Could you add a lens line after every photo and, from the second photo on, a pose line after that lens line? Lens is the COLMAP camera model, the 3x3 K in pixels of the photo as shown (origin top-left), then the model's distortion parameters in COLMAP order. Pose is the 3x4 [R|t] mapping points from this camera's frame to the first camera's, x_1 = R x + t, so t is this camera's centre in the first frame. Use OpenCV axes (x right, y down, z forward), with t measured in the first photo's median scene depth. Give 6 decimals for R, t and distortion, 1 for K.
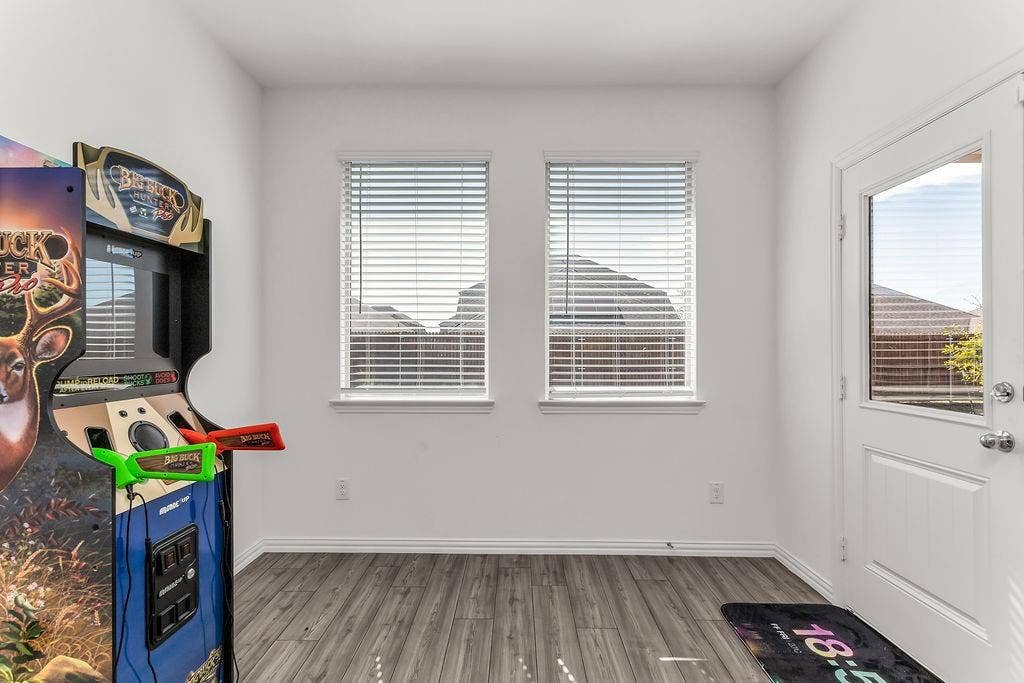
lens RADIAL K [[494.3, 0, 510.6], [0, 494.3, 348.8], [0, 0, 1]] dist [-0.000130, 0.002625]
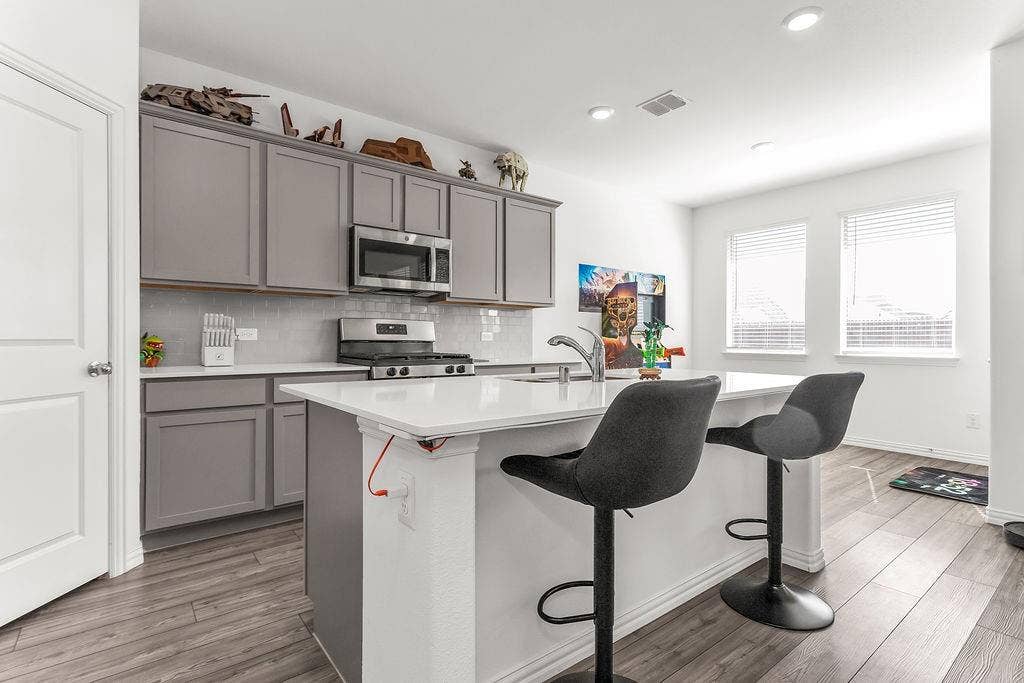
lens RADIAL K [[494.3, 0, 511.5], [0, 494.3, 341.3], [0, 0, 1]] dist [-0.000130, 0.002625]
pose [[0.625384, 0.004814, -0.780303, 1.327438], [-0.005557, 0.999983, 0.001716, 0.112346], [0.780298, 0.003263, 0.625400, -1.865893]]
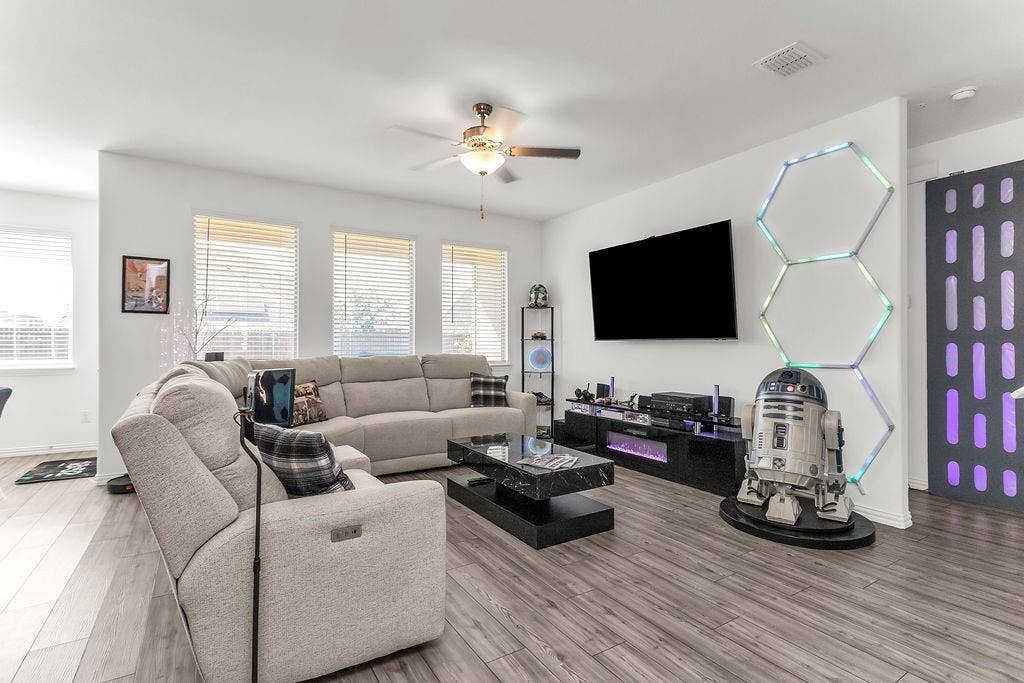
lens RADIAL K [[494.3, 0, 510.7], [0, 494.3, 339.0], [0, 0, 1]] dist [-0.000130, 0.002625]
pose [[0.842931, 0.004009, 0.538007, 1.429370], [0.003042, 0.999921, -0.012217, 0.050801], [-0.538014, 0.011935, 0.842852, -2.689719]]
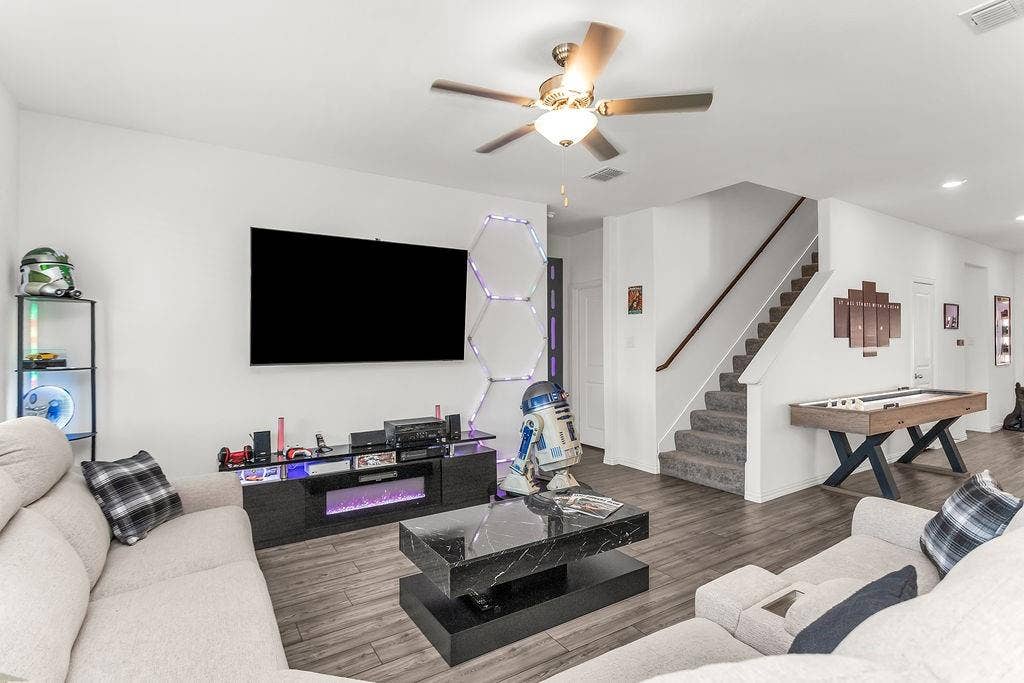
lens RADIAL K [[494.3, 0, 524.9], [0, 494.3, 344.2], [0, 0, 1]] dist [-0.000130, 0.002625]
pose [[-0.549948, -0.009243, 0.835148, 1.263458], [0.004750, 0.999888, 0.014194, -0.102819], [-0.835186, 0.011773, -0.549842, 0.098427]]
